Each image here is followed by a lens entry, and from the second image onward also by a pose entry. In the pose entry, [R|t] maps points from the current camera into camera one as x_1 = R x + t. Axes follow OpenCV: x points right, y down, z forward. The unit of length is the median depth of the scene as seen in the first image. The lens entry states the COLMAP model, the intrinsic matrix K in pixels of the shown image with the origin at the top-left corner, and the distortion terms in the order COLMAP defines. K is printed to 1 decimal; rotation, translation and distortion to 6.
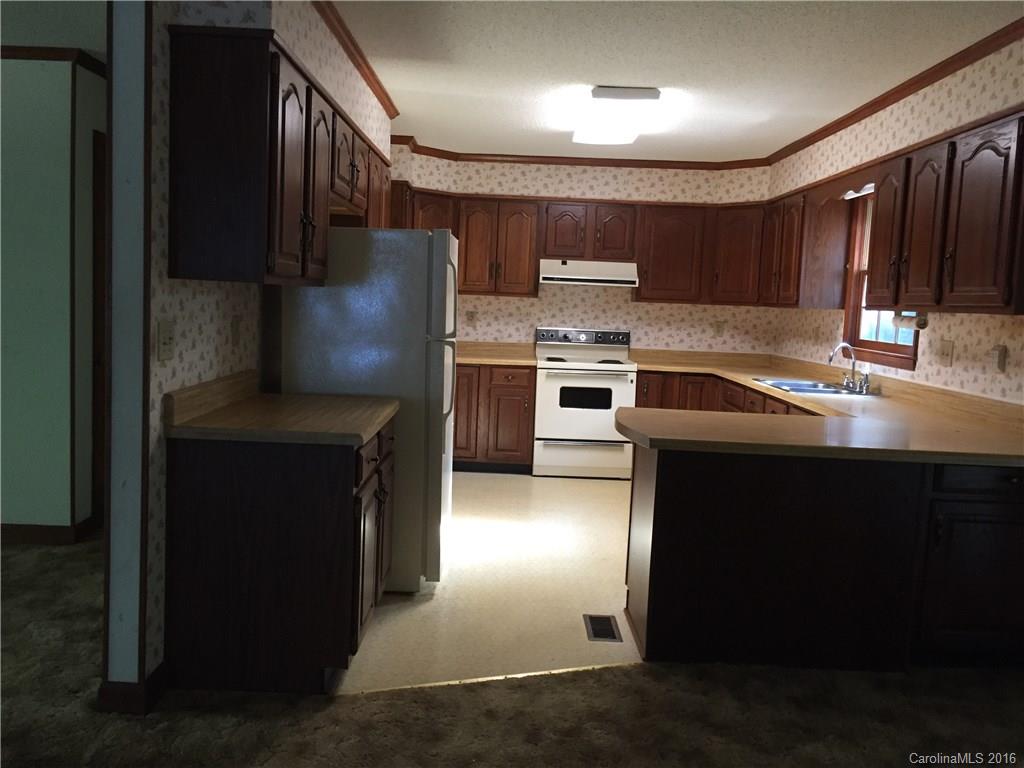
lens RADIAL K [[875.0, 0, 506.1], [0, 875.0, 383.8], [0, 0, 1]] dist [0.077516, -0.120716]
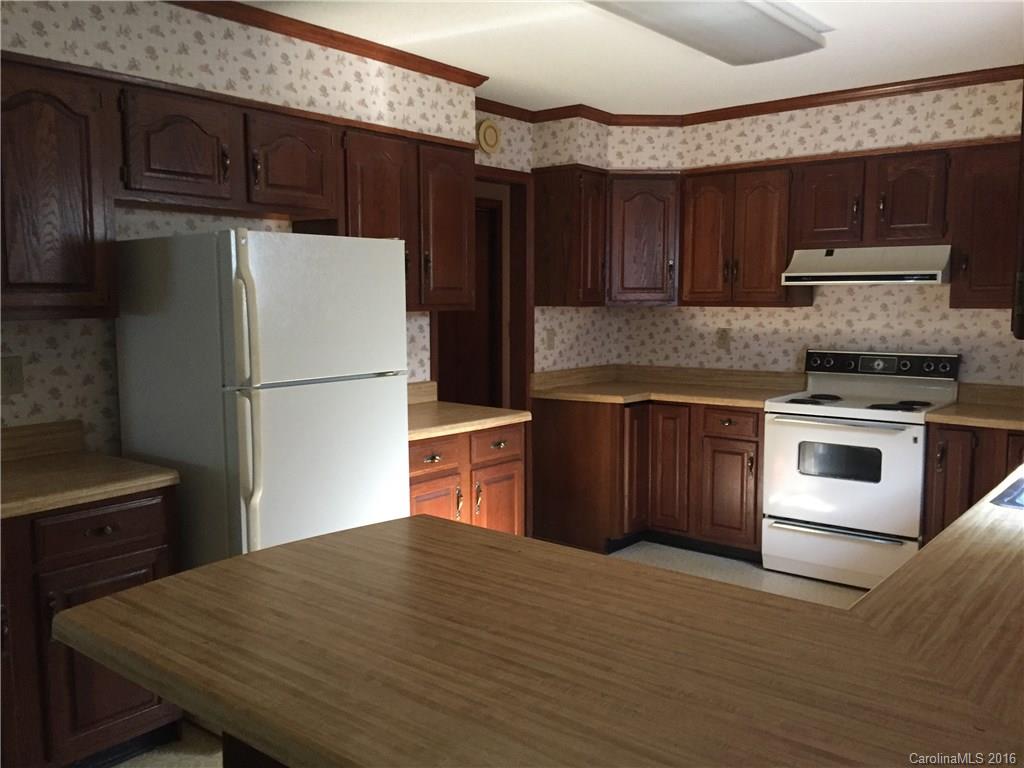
lens RADIAL K [[875.0, 0, 504.8], [0, 875.0, 388.4], [0, 0, 1]] dist [0.077516, -0.120716]
pose [[0.776447, 0.023893, -0.629730, 0.512667], [-0.026125, 0.999642, 0.005716, -0.057821], [0.629641, 0.012014, 0.776793, 0.571249]]
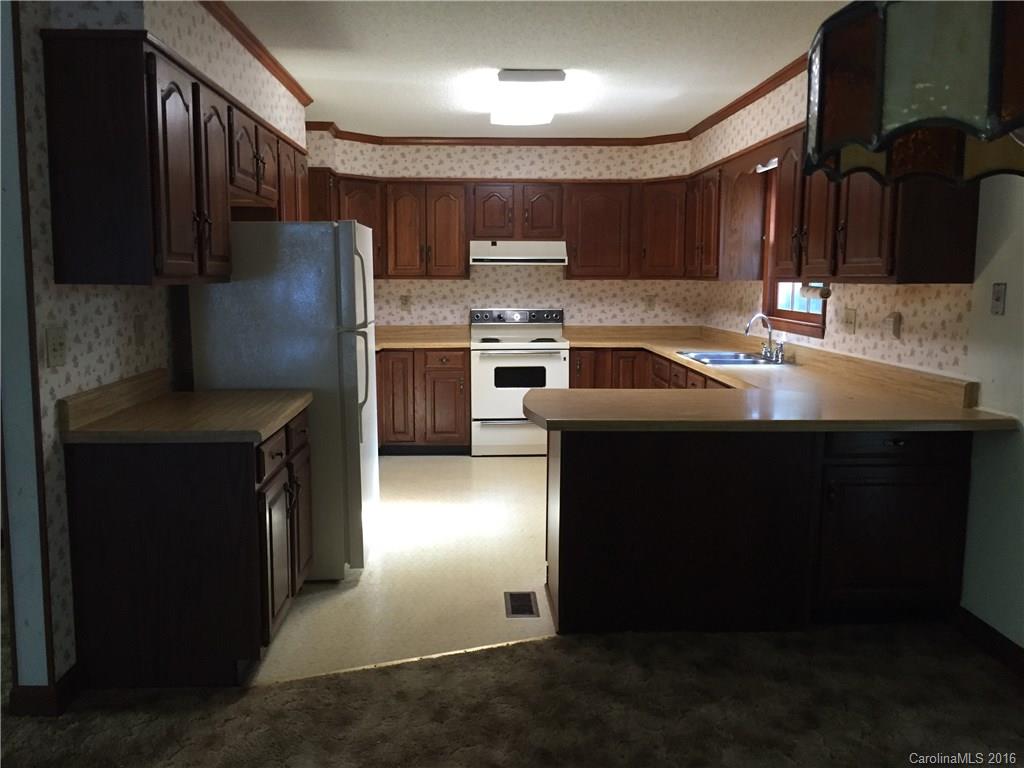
lens RADIAL K [[875.0, 0, 505.5], [0, 875.0, 386.5], [0, 0, 1]] dist [0.077516, -0.120716]
pose [[0.998222, -0.045249, 0.038790, 0.056958], [0.044058, 0.998547, 0.031024, -0.008748], [-0.040138, -0.029260, 0.998766, -0.015930]]
